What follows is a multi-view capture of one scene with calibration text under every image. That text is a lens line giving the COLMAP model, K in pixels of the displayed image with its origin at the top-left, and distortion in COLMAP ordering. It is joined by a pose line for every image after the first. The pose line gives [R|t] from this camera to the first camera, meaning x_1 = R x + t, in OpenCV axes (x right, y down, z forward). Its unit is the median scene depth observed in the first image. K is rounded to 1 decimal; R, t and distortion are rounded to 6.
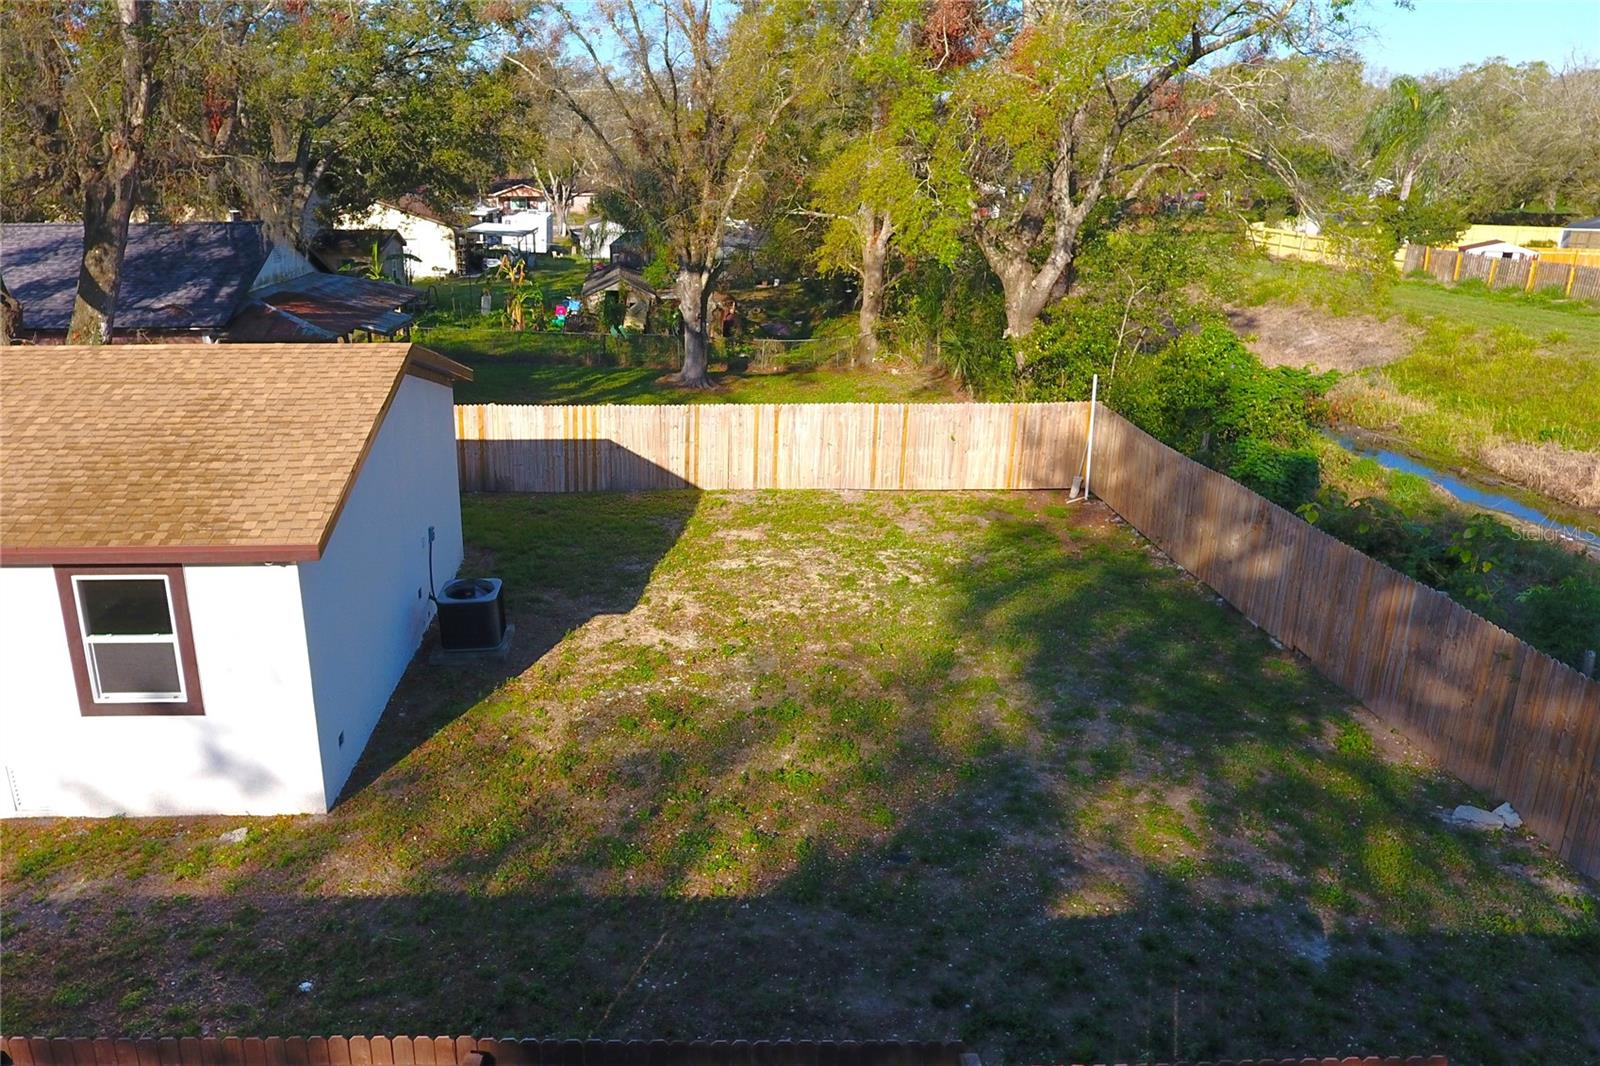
lens RADIAL K [[1098.6, 0, 791.2], [0, 1098.6, 528.9], [0, 0, 1]] dist [-0.000841, -0.000316]
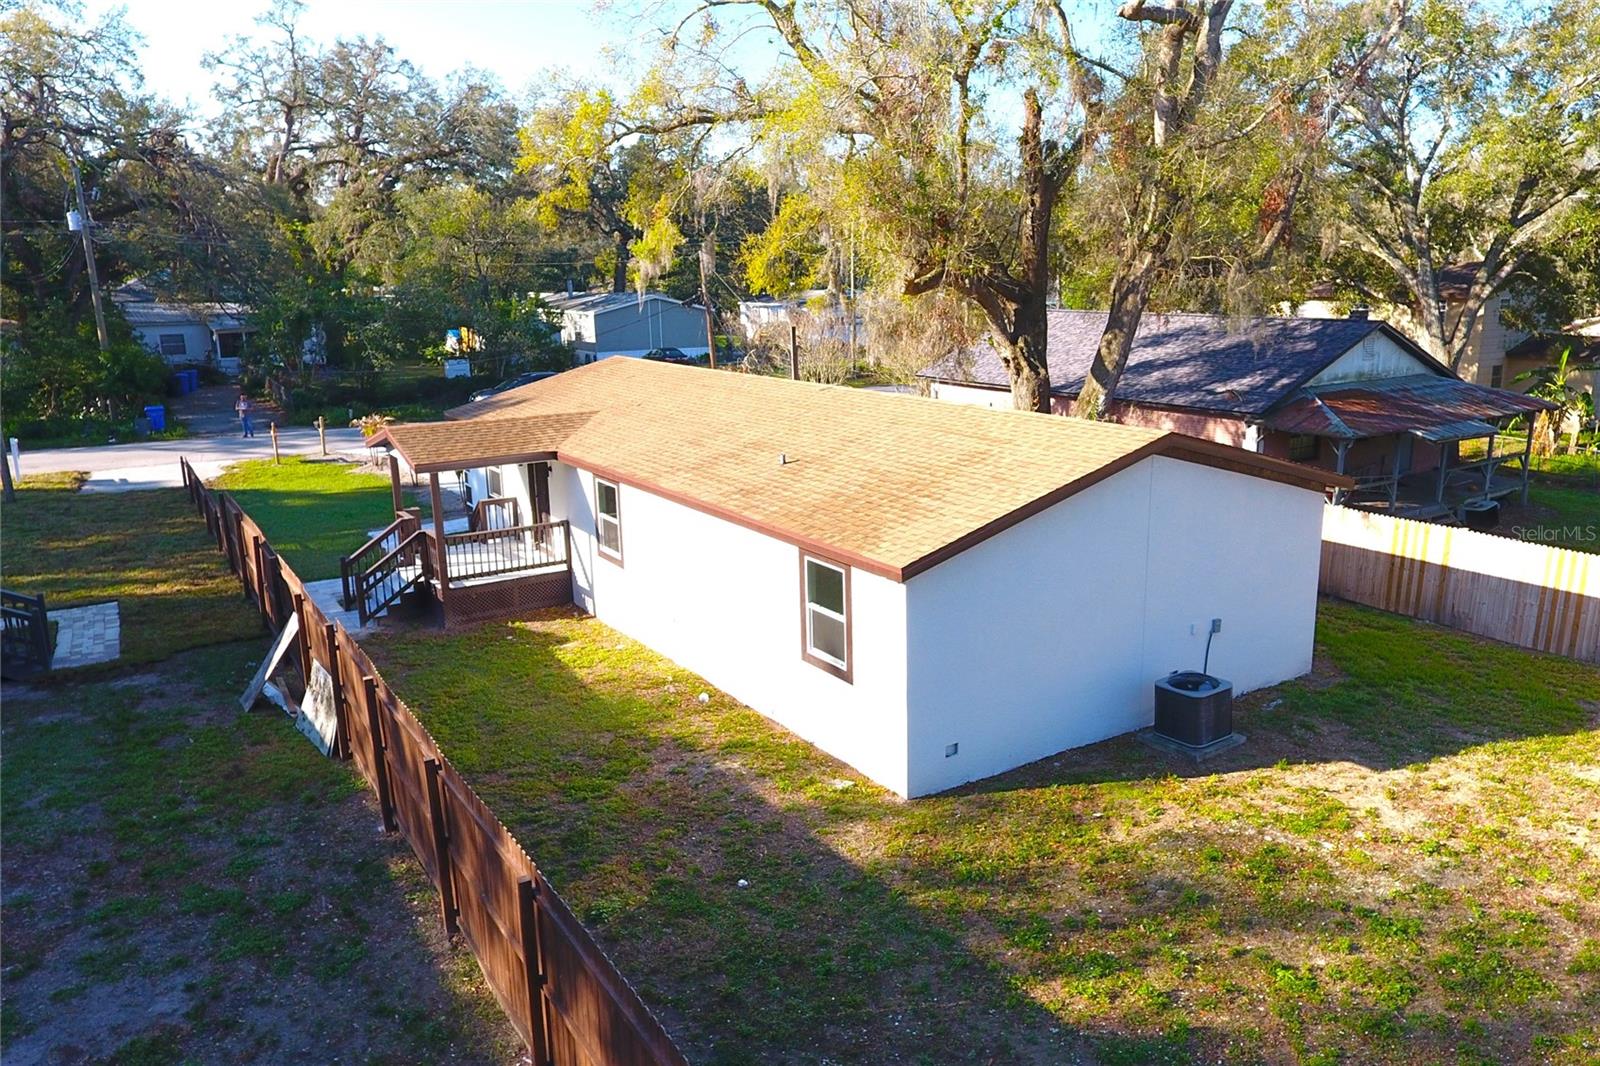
lens RADIAL K [[1098.6, 0, 791.2], [0, 1098.6, 528.9], [0, 0, 1]] dist [-0.000841, -0.000316]
pose [[0.567179, 0.192212, -0.800852, 0.415405], [-0.260080, 0.964429, 0.047278, -0.048217], [0.781452, 0.181471, 0.596994, 0.144244]]
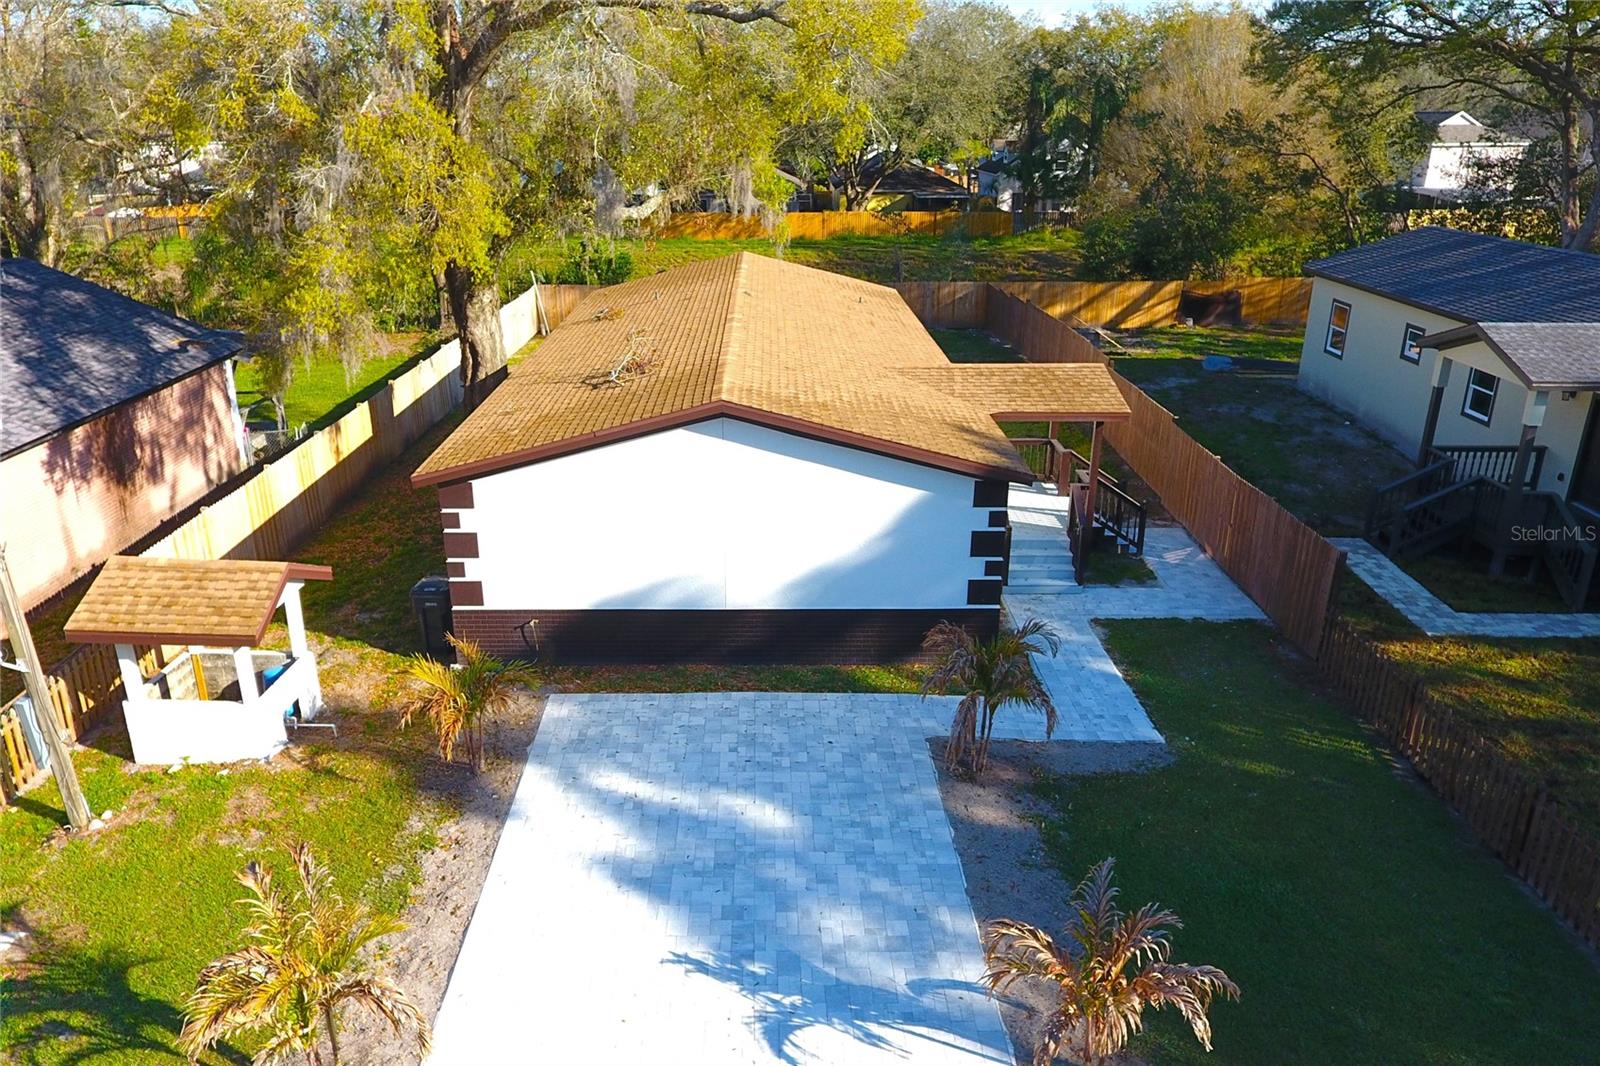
lens RADIAL K [[1111.4, 0, 726.2], [0, 1111.4, 534.8], [0, 0, 1]] dist [0.003914, -0.001931]
pose [[0.003263, -0.340165, 0.940360, -2.016193], [0.294744, 0.898917, 0.324151, -0.342463], [-0.955571, 0.276108, 0.103195, 0.823149]]
